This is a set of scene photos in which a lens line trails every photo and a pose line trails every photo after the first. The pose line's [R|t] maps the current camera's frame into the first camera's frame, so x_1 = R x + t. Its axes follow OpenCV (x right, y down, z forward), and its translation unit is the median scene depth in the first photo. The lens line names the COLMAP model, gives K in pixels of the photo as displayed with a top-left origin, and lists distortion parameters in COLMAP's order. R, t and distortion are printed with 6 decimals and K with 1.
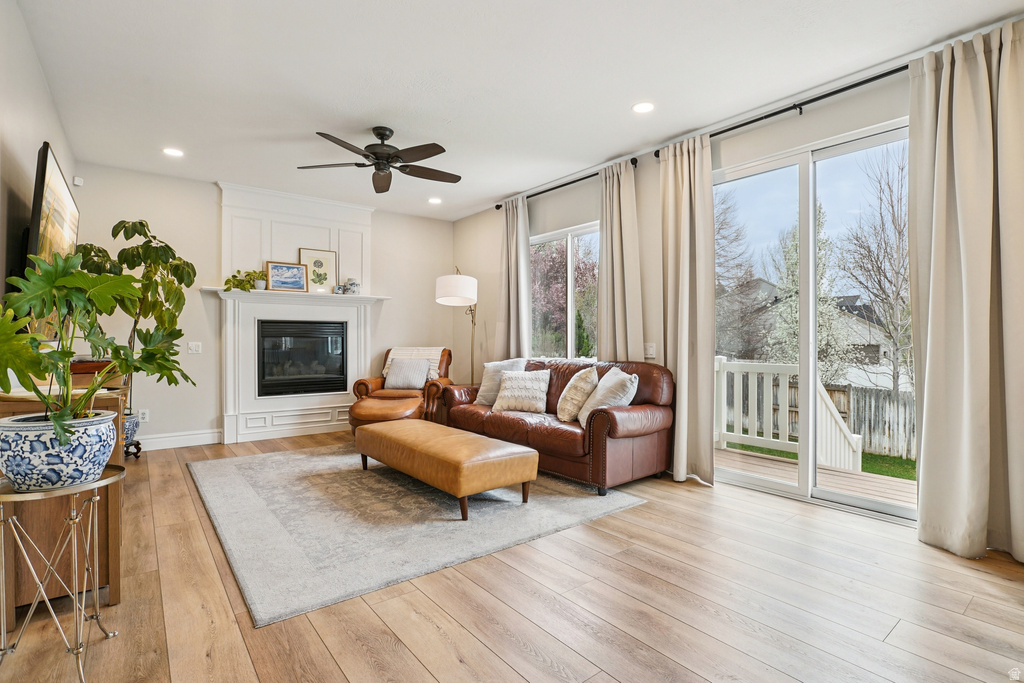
lens RADIAL K [[496.4, 0, 512.4], [0, 496.4, 341.5], [0, 0, 1]] dist [-0.019540, 0.004687]
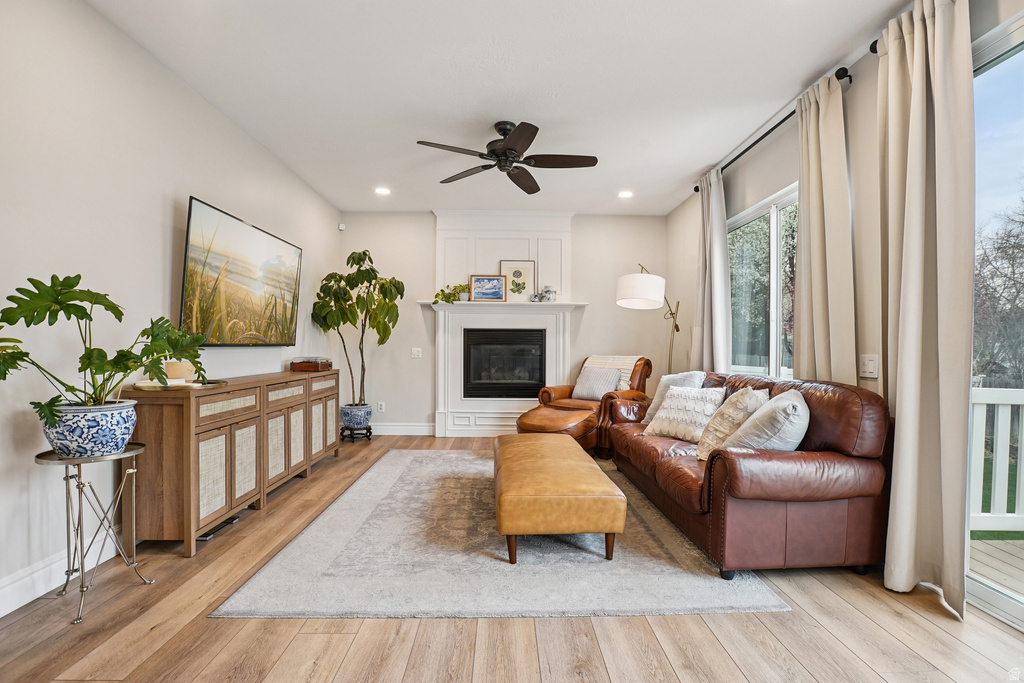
lens RADIAL K [[474.4, 0, 512.7], [0, 474.4, 349.6], [0, 0, 1]] dist [-0.032725, 0.008531]
pose [[0.807229, 0.007689, -0.590188, 0.296141], [-0.008219, 0.999965, 0.001786, 0.000919], [0.590181, 0.003409, 0.807264, 0.289853]]
